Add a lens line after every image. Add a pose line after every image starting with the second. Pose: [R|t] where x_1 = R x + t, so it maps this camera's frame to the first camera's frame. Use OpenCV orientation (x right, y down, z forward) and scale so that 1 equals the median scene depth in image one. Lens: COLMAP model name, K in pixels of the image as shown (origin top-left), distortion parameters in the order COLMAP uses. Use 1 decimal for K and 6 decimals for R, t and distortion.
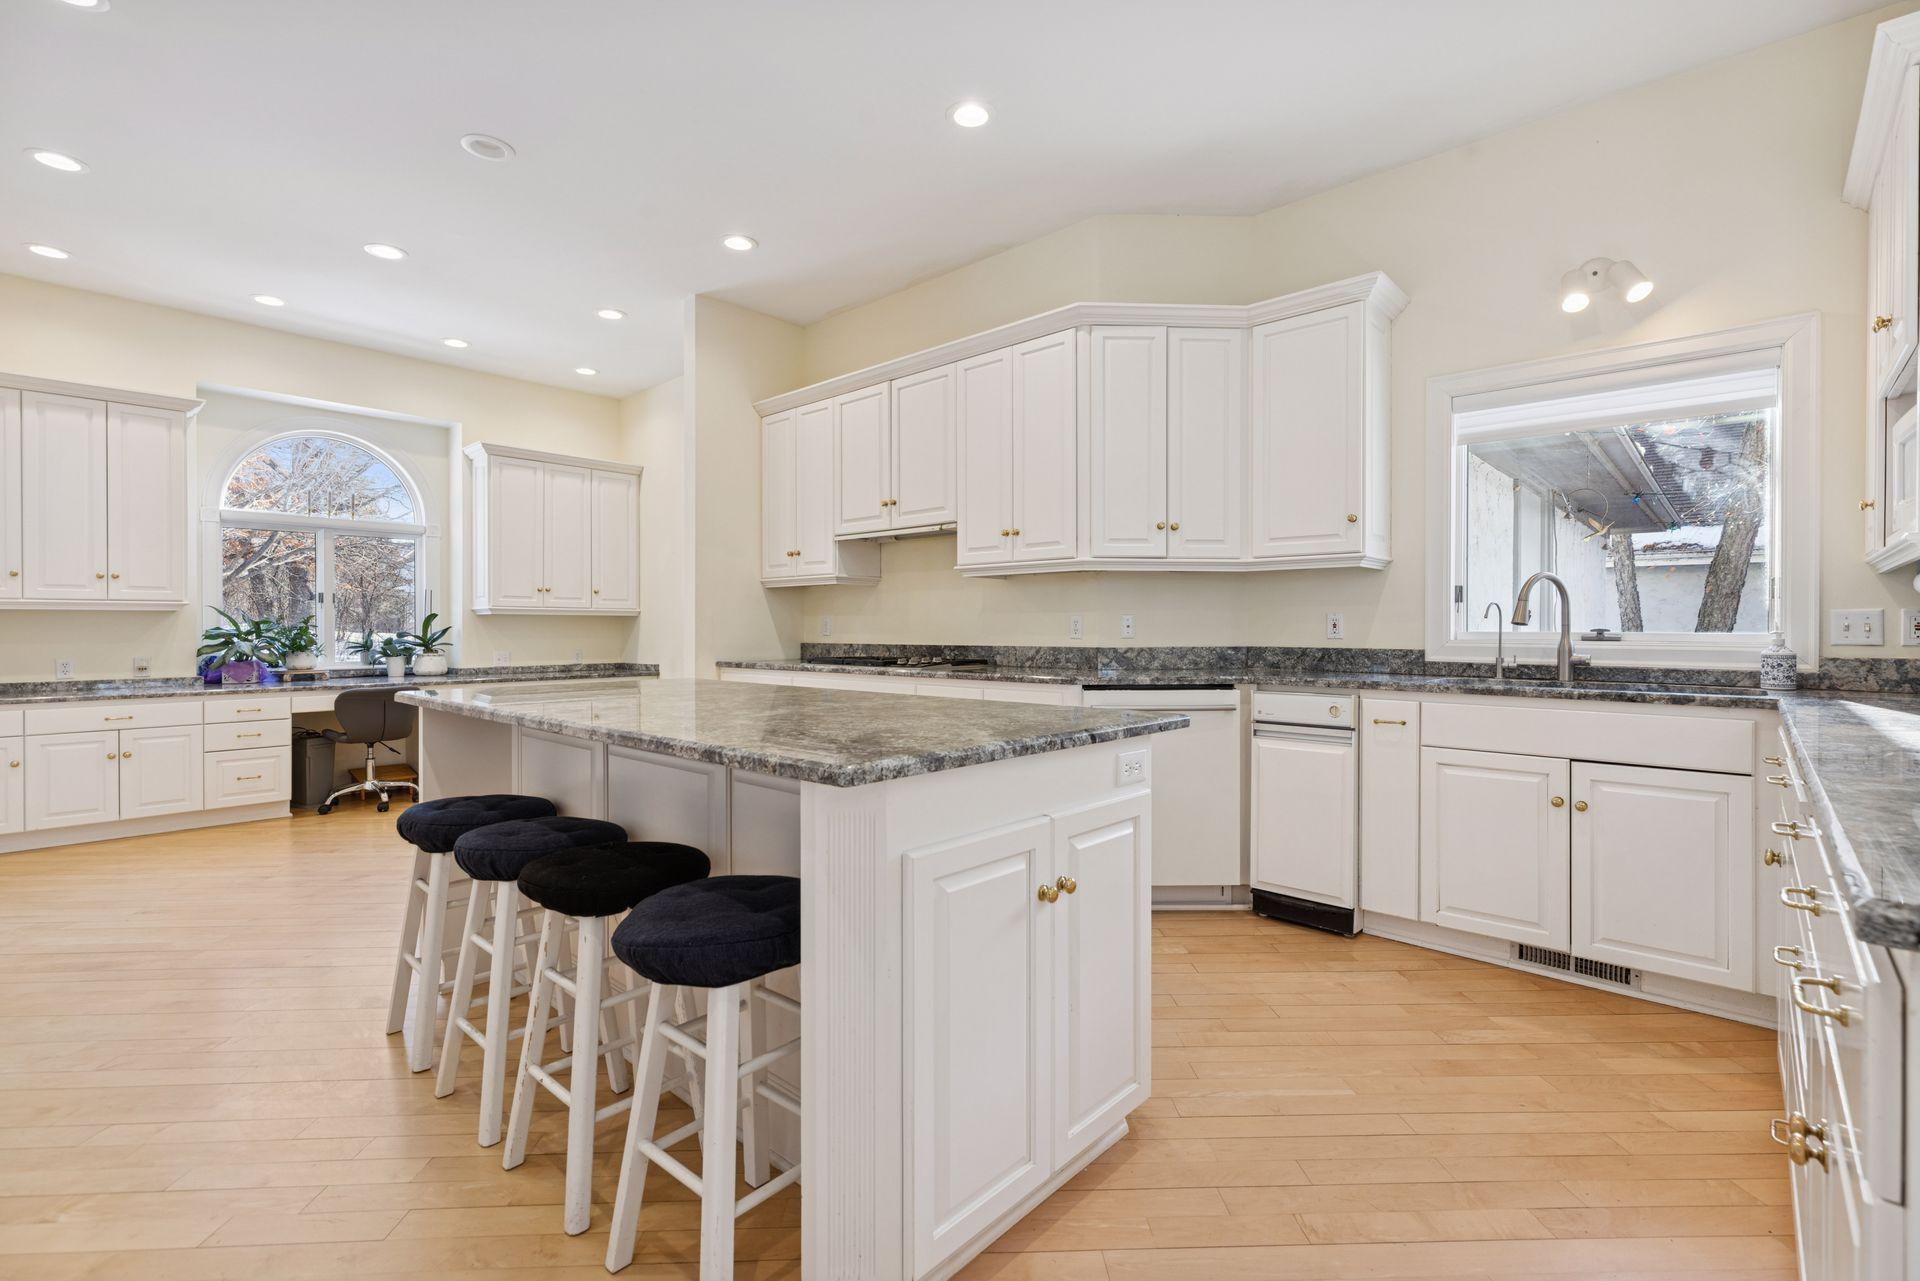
lens RADIAL K [[862.2, 0, 978.1], [0, 862.2, 630.0], [0, 0, 1]] dist [0.002935, 0.000975]
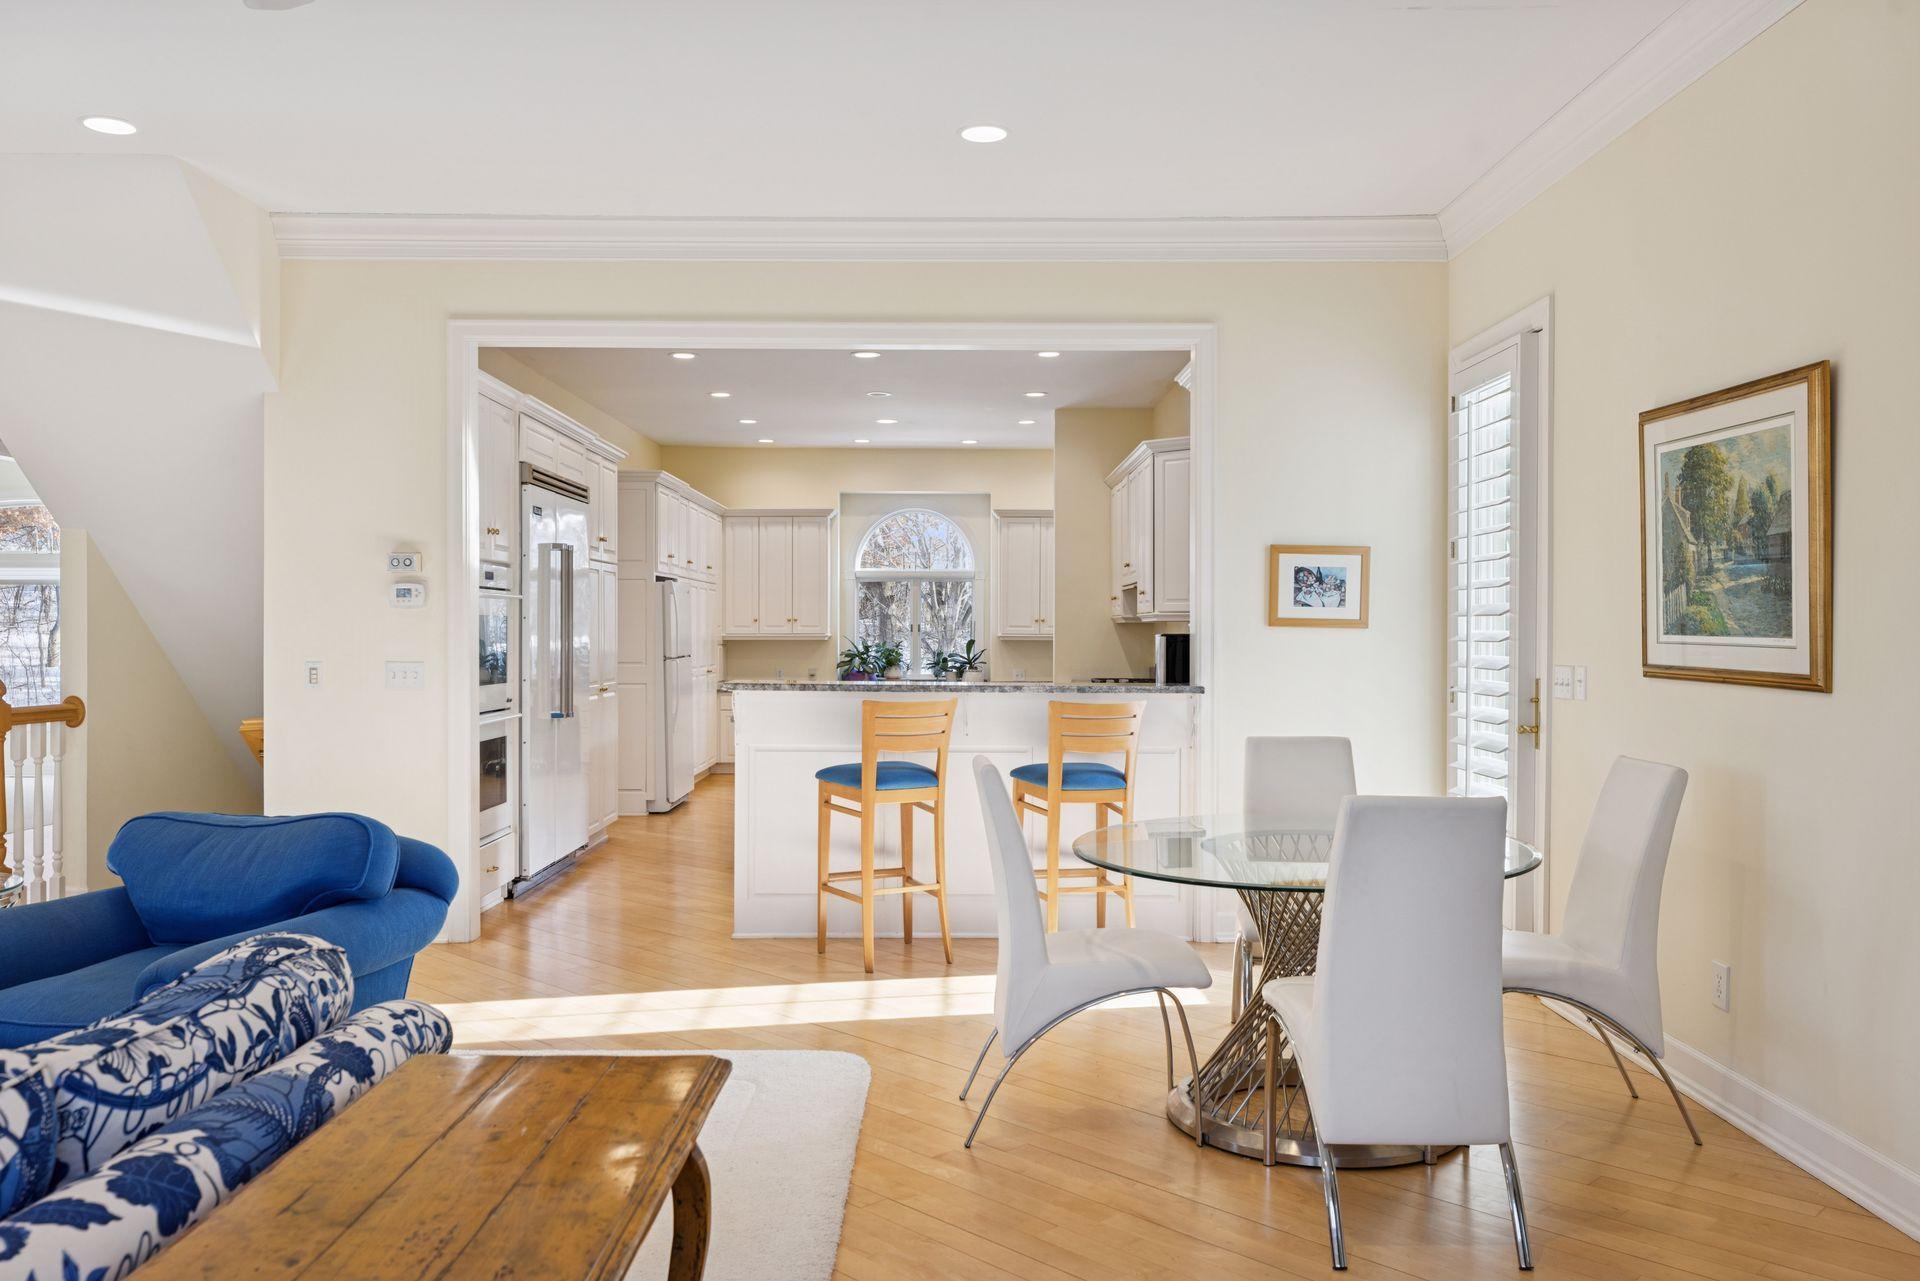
lens RADIAL K [[1438.7, 0, 960.5], [0, 1438.7, 631.4], [0, 0, 1]] dist [-0.000341, -0.000800]
pose [[0.670134, 0.001767, -0.742238, 1.194000], [-0.003205, 0.999995, -0.000513, -0.036463], [0.742233, 0.002723, 0.670136, -0.588006]]
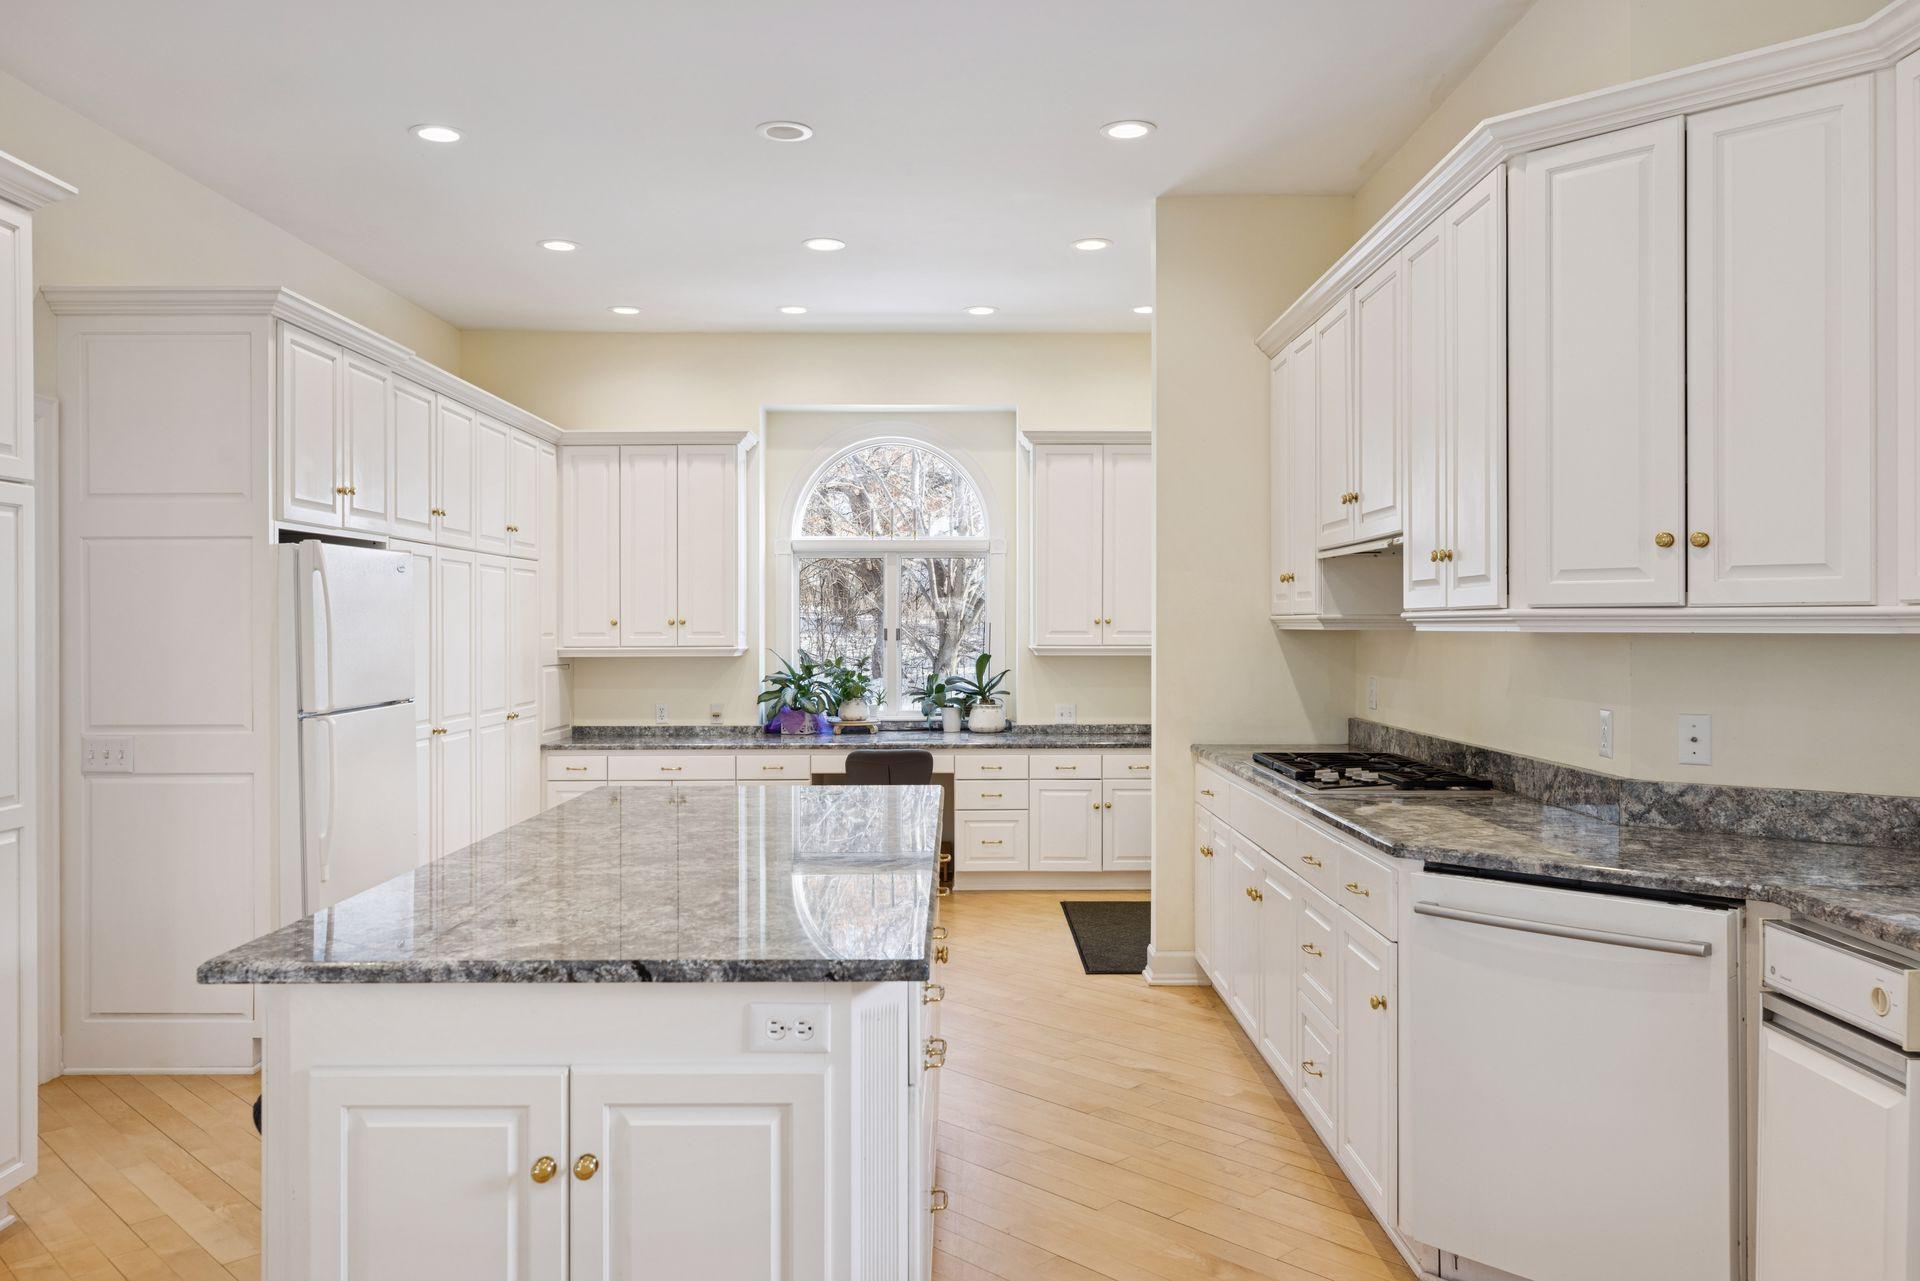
lens RADIAL K [[1438.7, 0, 967.4], [0, 1438.7, 622.9], [0, 0, 1]] dist [-0.000341, -0.000800]
pose [[0.669691, -0.001423, -0.742638, 0.395606], [-0.000245, 0.999998, -0.002136, -0.053461], [0.742640, 0.001612, 0.669689, 0.135278]]
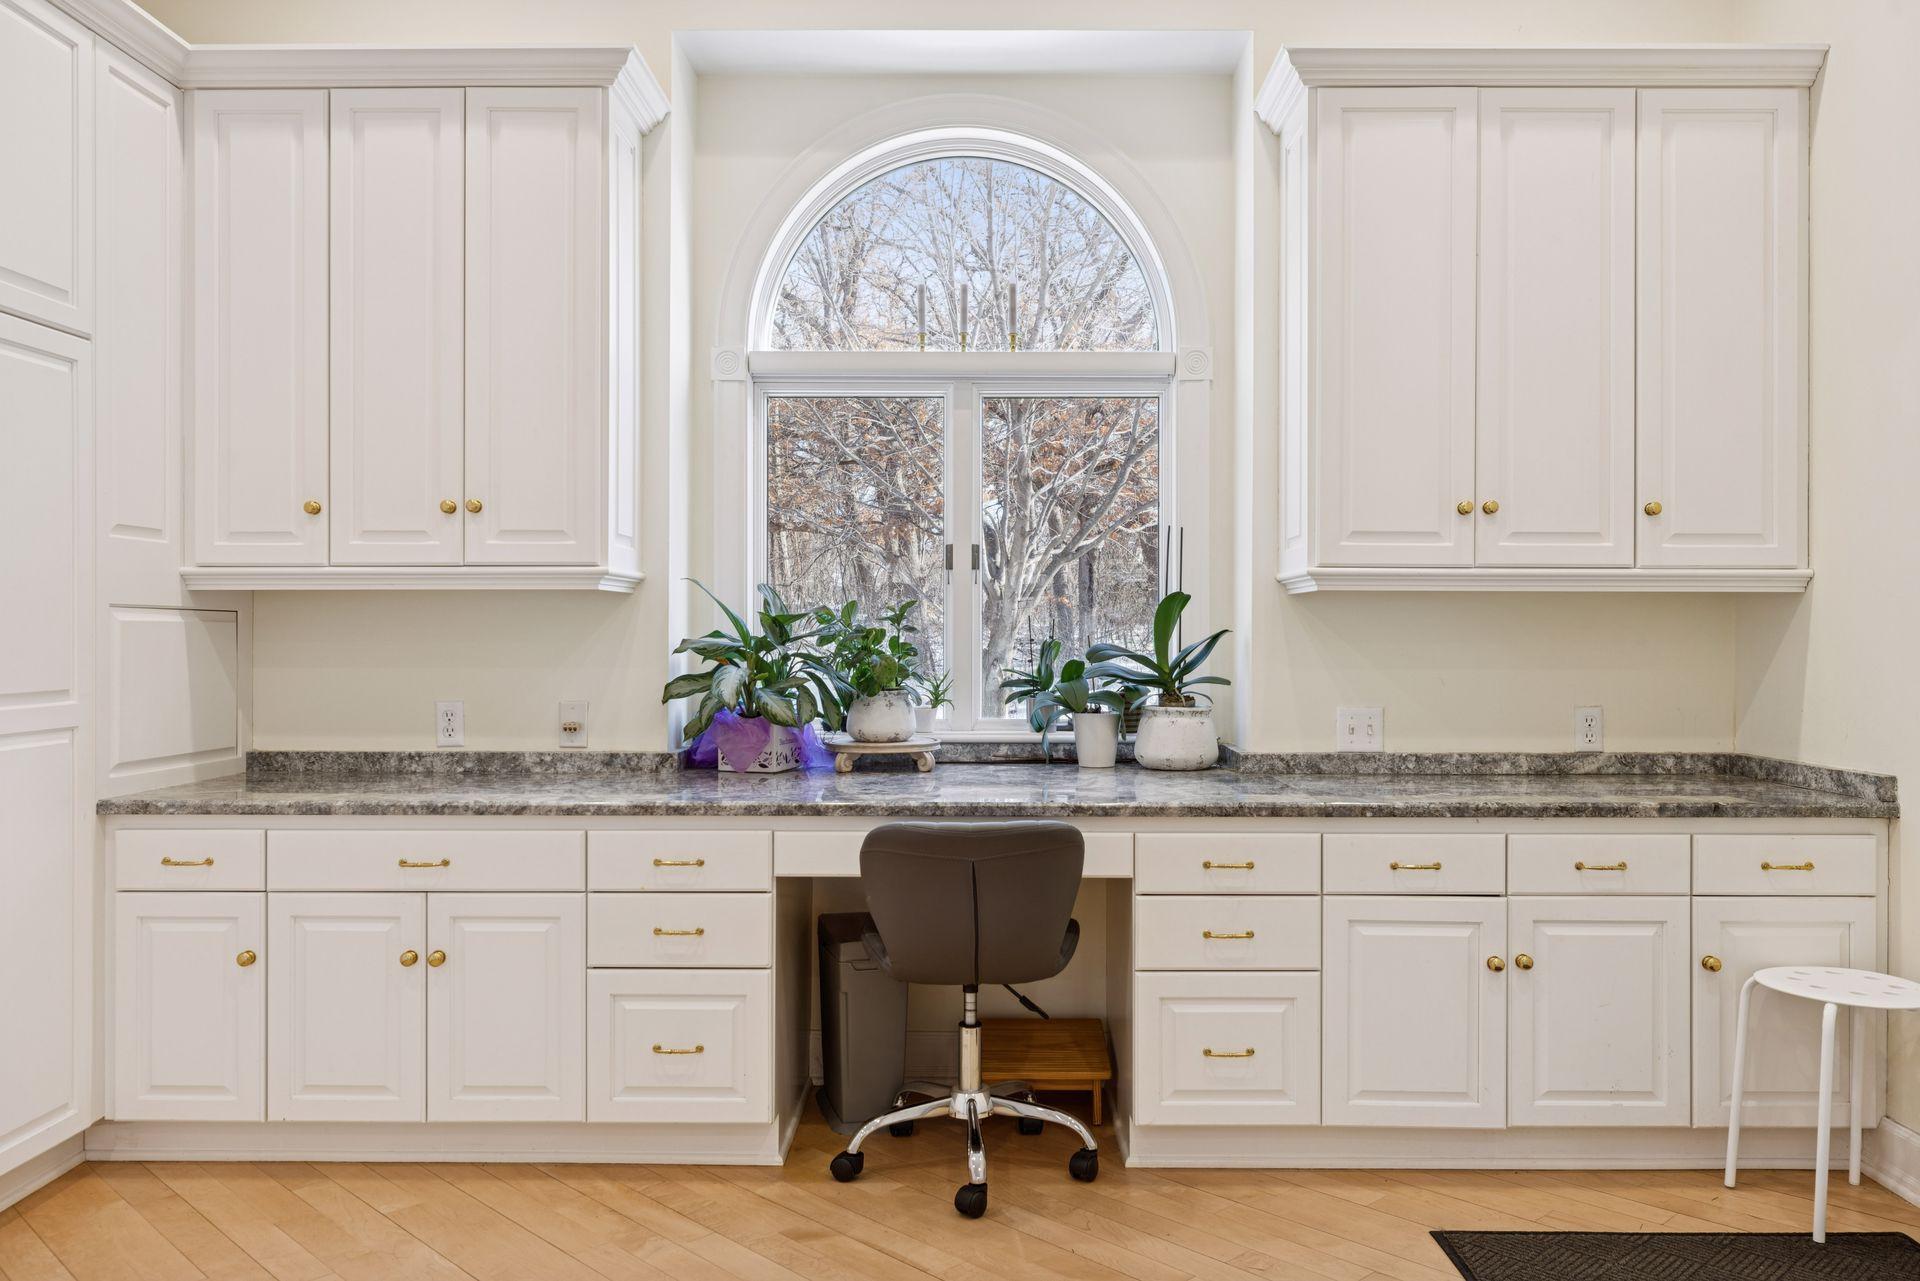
lens RADIAL K [[1438.7, 0, 960.1], [0, 1438.7, 637.4], [0, 0, 1]] dist [-0.000341, -0.000800]
pose [[0.652636, 0.004291, -0.757660, -0.299276], [-0.003373, 0.999991, 0.002758, -0.002729], [0.757664, 0.000755, 0.652644, 0.667778]]
